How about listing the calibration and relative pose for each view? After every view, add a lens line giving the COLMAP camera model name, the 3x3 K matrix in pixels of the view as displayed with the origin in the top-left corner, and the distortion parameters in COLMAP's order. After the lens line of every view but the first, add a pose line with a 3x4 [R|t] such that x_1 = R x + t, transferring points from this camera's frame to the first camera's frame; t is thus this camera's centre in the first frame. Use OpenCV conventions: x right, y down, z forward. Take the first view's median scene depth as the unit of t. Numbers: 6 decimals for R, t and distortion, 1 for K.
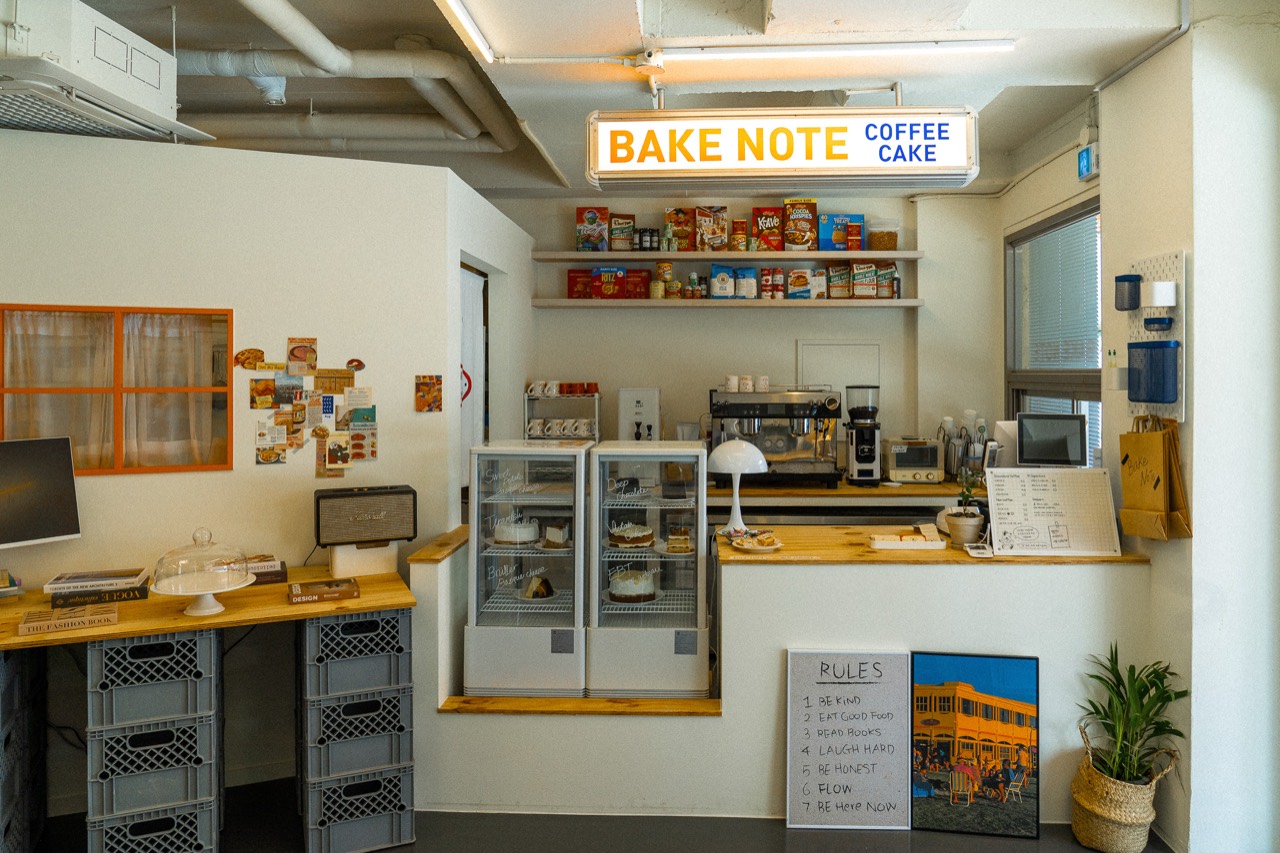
lens RADIAL K [[883.6, 0, 682.2], [0, 883.6, 367.0], [0, 0, 1]] dist [-0.030164, 0.014660]
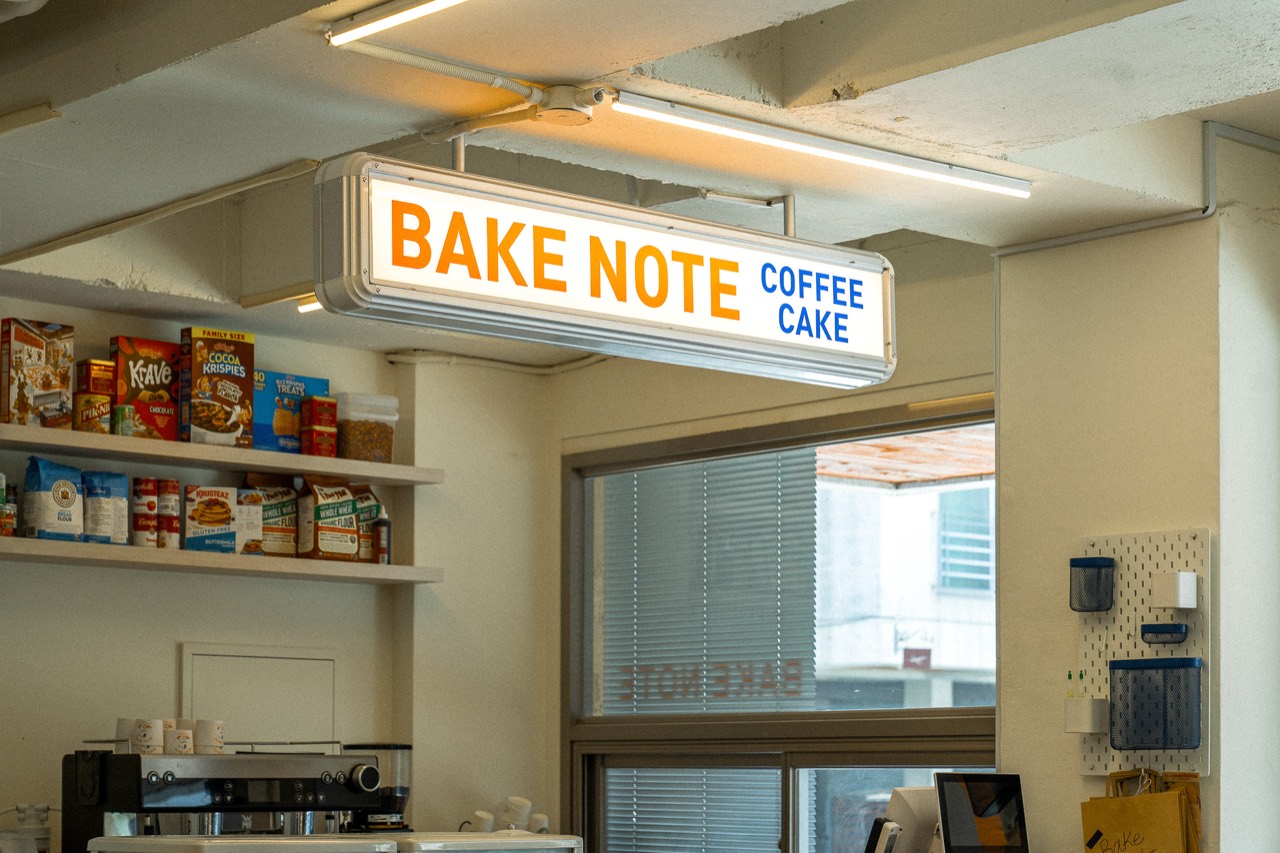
lens RADIAL K [[2510.2, 0, 615.5], [0, 2510.2, 686.0], [0, 0, 1]] dist [0.018755, 0.000000]
pose [[0.725592, 0.026381, 0.687619, -0.966629], [-0.006294, 0.999477, -0.031705, 0.048880], [-0.688096, 0.018677, 0.725379, -0.104507]]
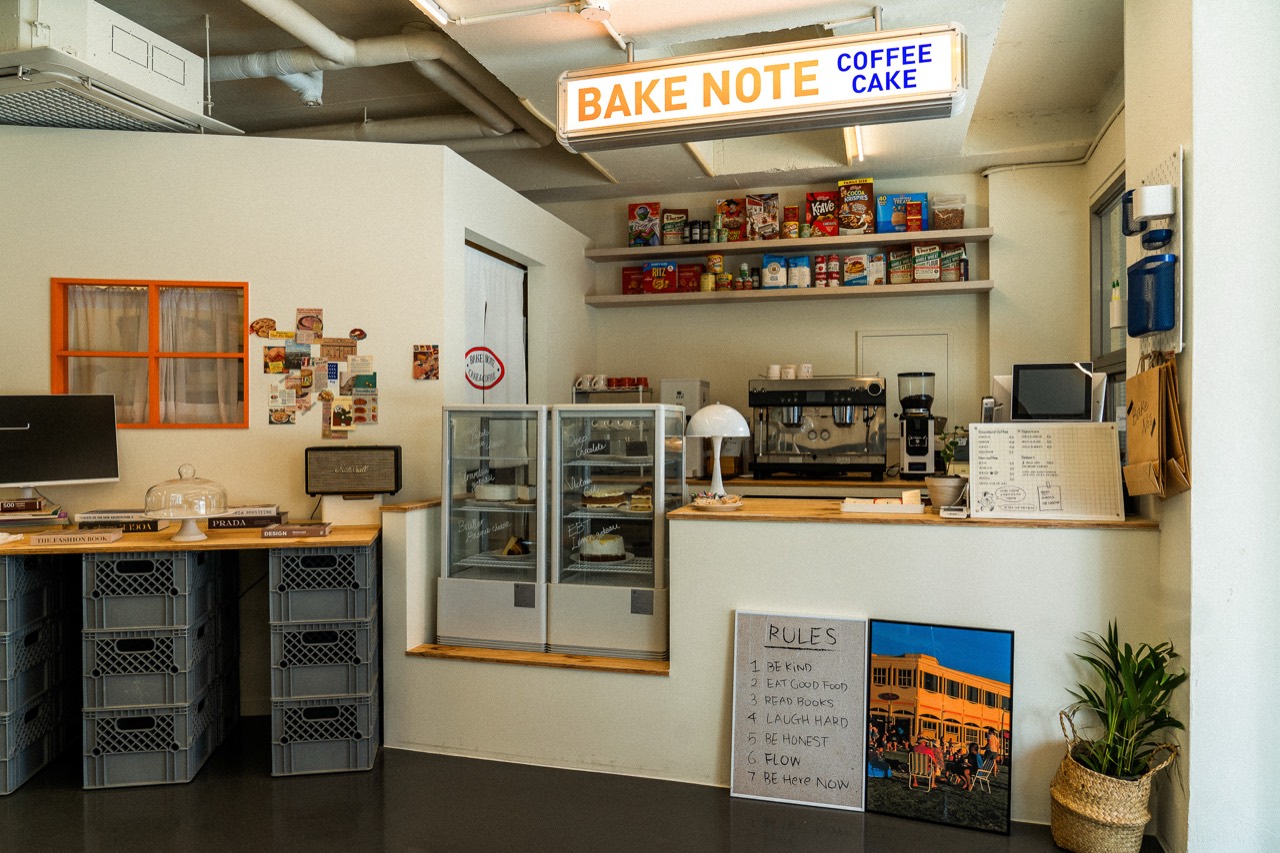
lens RADIAL K [[883.6, 0, 647.3], [0, 883.6, 427.2], [0, 0, 1]] dist [-0.030164, 0.014660]
pose [[0.969555, -0.000849, -0.244874, 0.239806], [0.002266, 0.999982, 0.005503, 0.109964], [0.244865, -0.005890, 0.969539, 0.054400]]
